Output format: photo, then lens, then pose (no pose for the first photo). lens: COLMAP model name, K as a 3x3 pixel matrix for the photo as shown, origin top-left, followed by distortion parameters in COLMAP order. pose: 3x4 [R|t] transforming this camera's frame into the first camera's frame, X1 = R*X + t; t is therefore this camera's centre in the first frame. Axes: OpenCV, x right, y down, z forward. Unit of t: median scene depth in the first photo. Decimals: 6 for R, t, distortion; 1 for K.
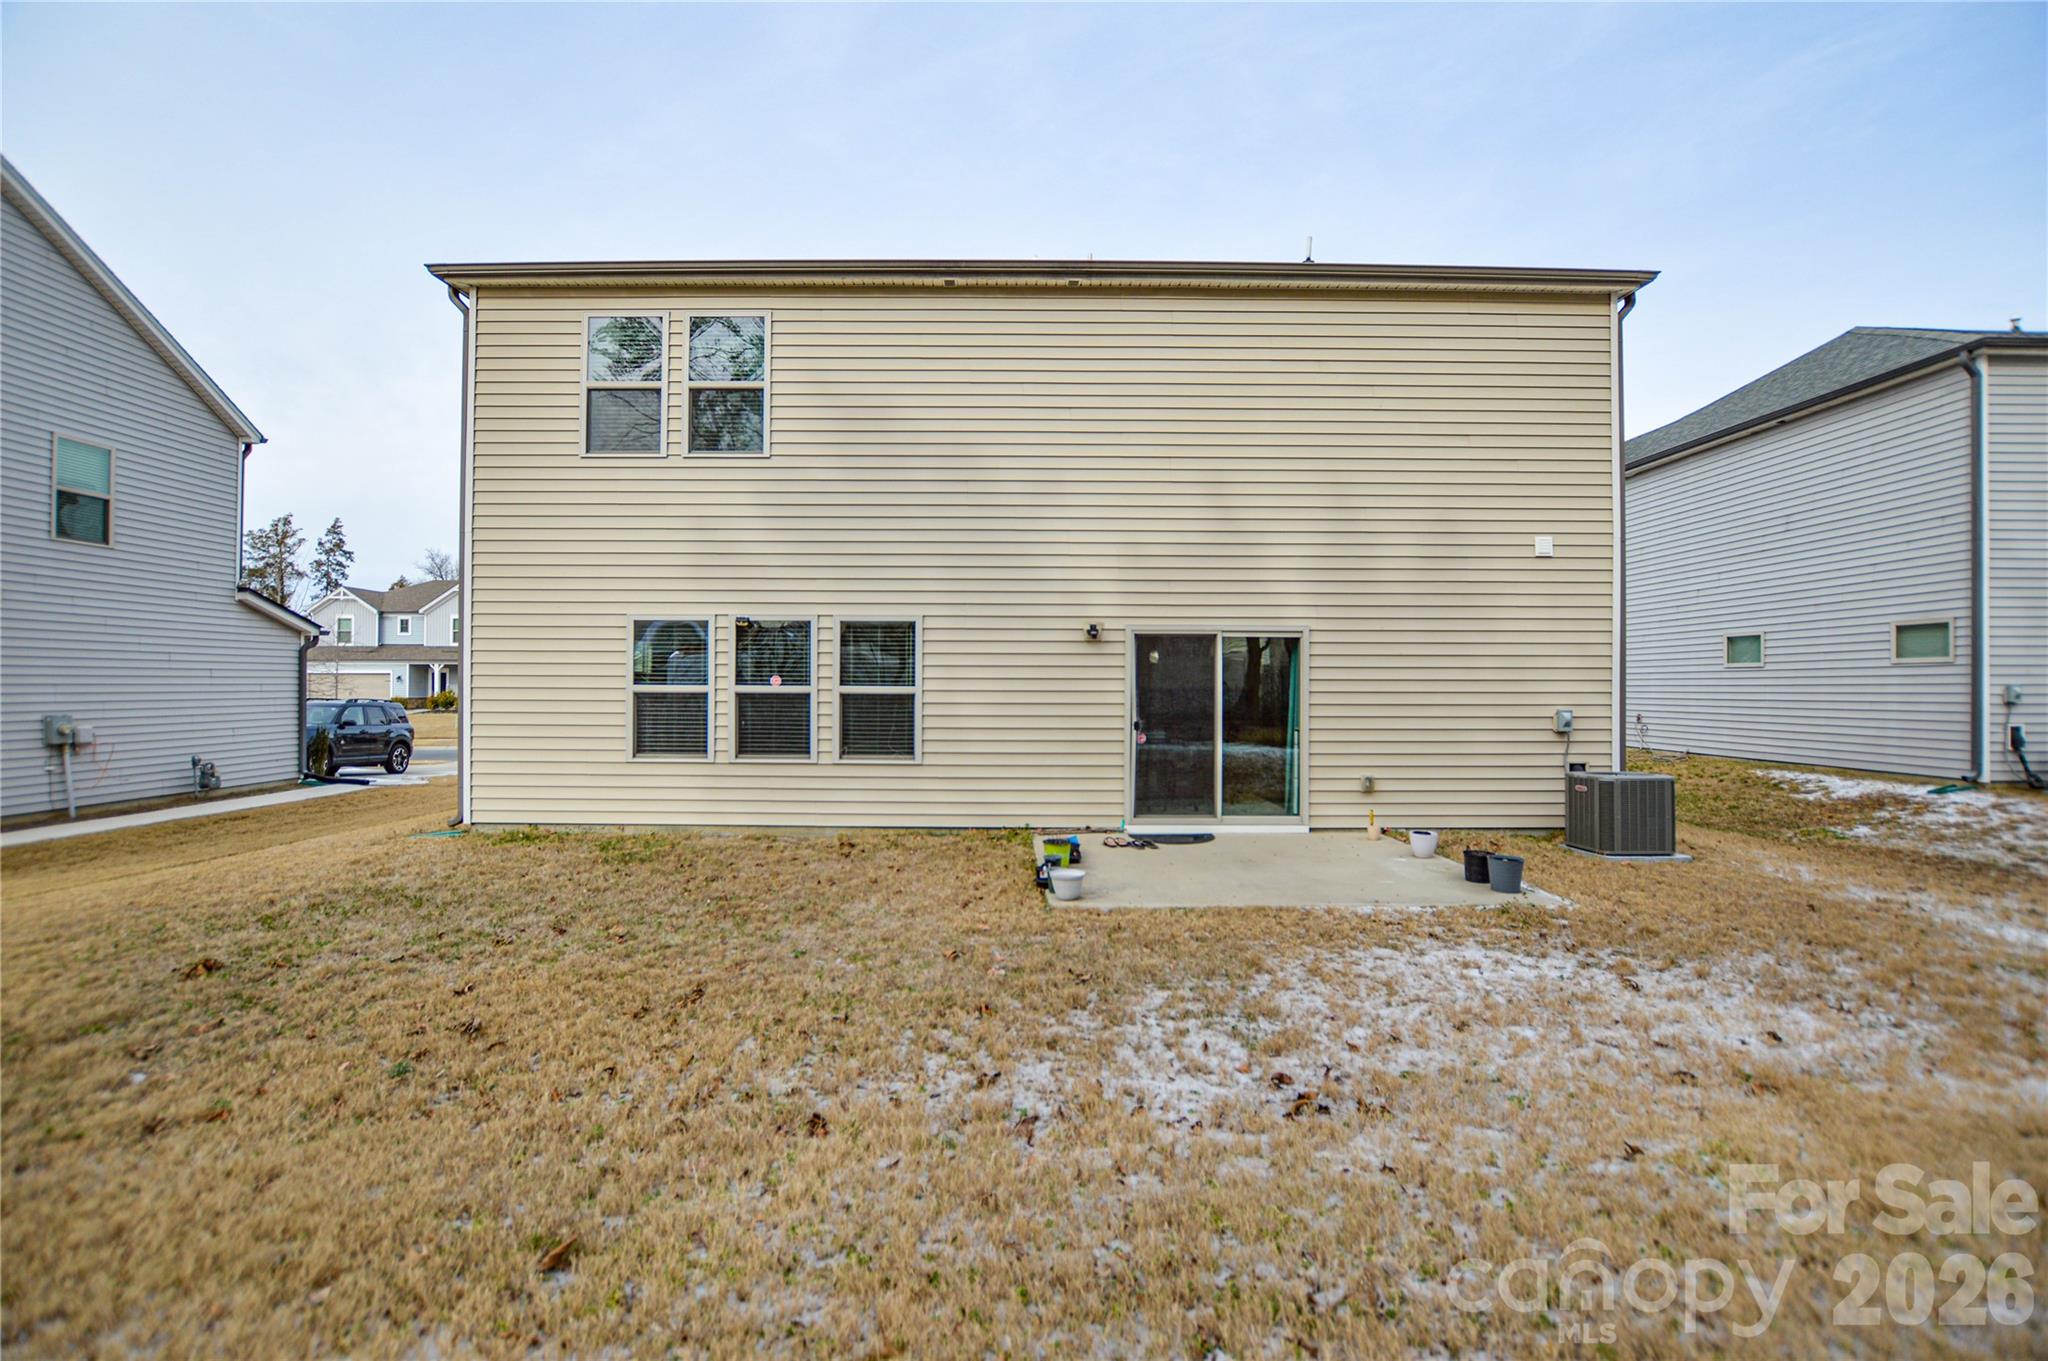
lens RADIAL K [[929.9, 0, 1033.6], [0, 929.9, 683.2], [0, 0, 1]] dist [-0.035681, 0.004667]
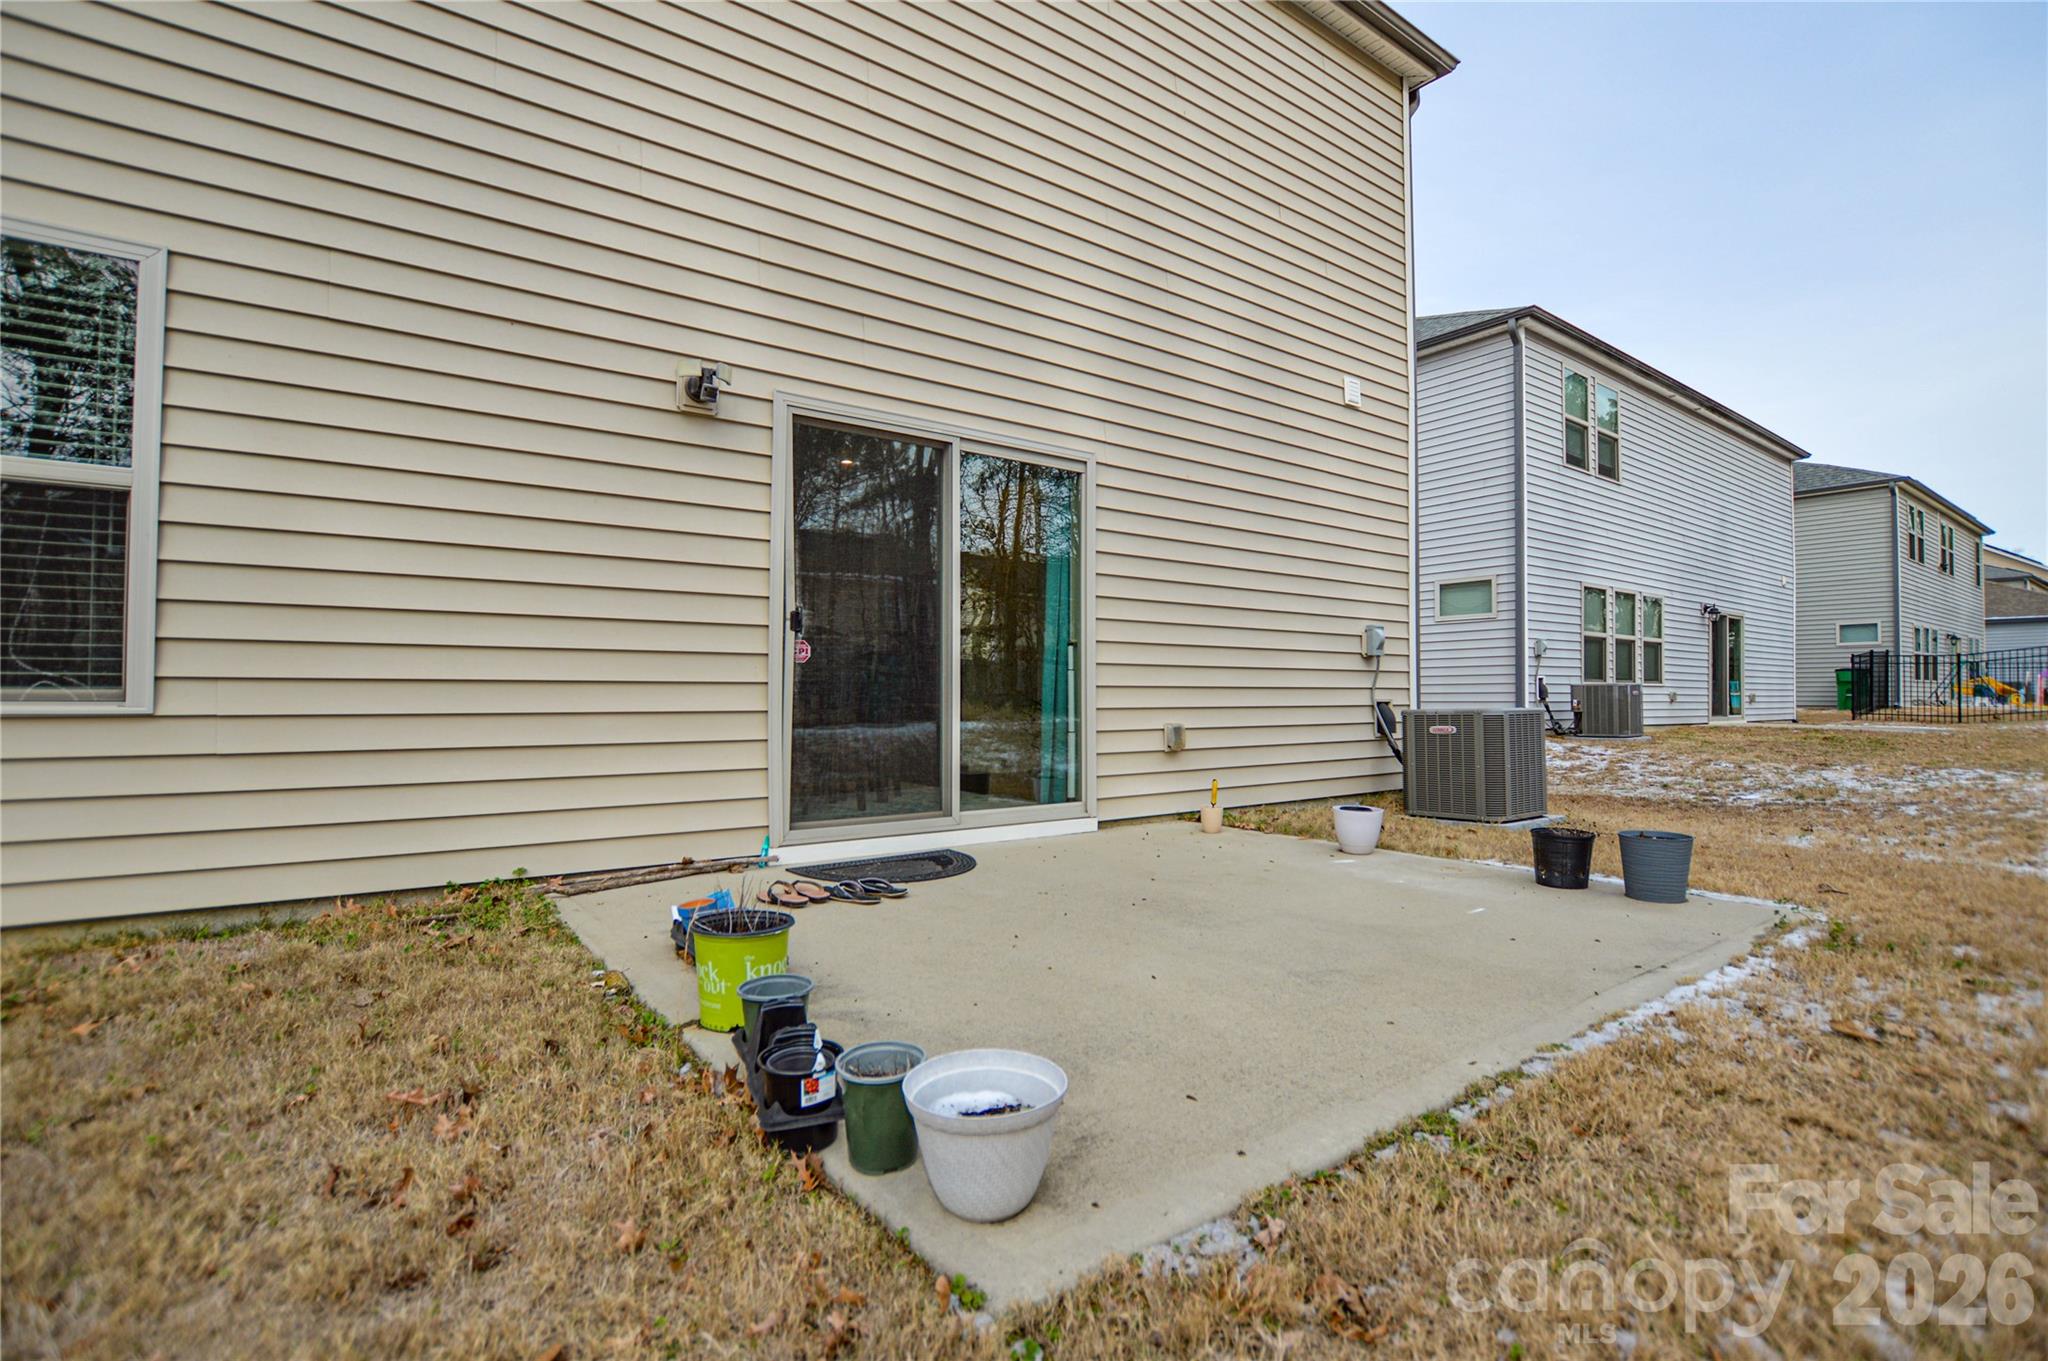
lens RADIAL K [[929.9, 0, 1021.0], [0, 929.9, 680.8], [0, 0, 1]] dist [-0.035681, 0.004667]
pose [[0.813630, 0.006298, 0.581349, -0.058862], [0.001189, 0.999921, -0.012496, 0.079922], [-0.581382, 0.010858, 0.813558, 0.578007]]
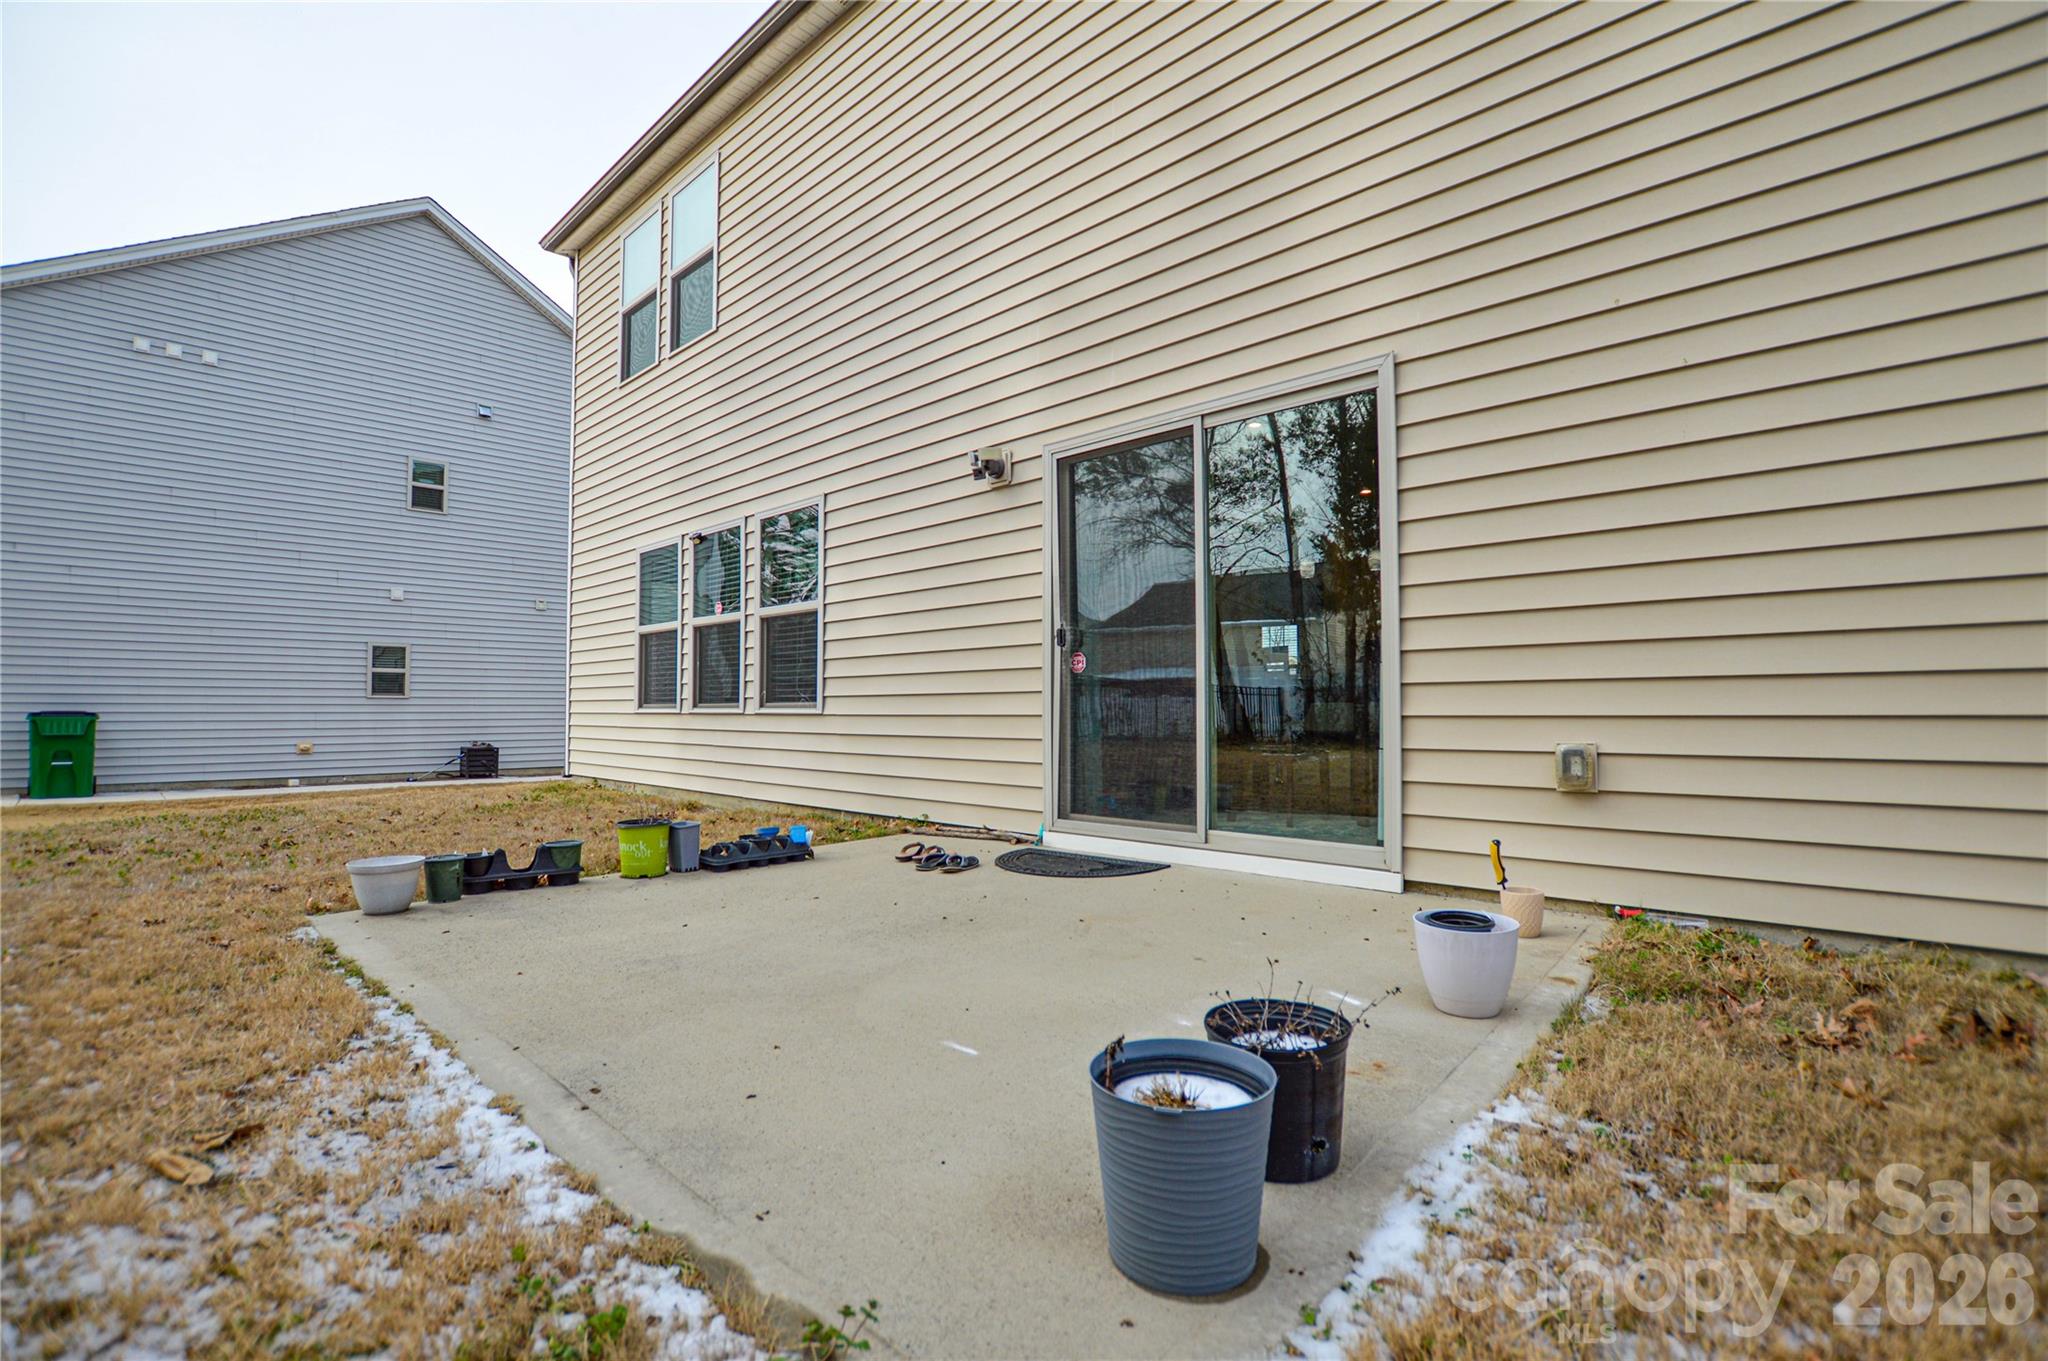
lens RADIAL K [[929.9, 0, 1029.1], [0, 929.9, 686.0], [0, 0, 1]] dist [-0.035681, 0.004667]
pose [[0.718212, -0.024738, -0.695384, 0.451108], [0.005555, 0.999540, -0.029821, 0.087524], [0.695802, 0.017555, 0.718019, 0.622218]]
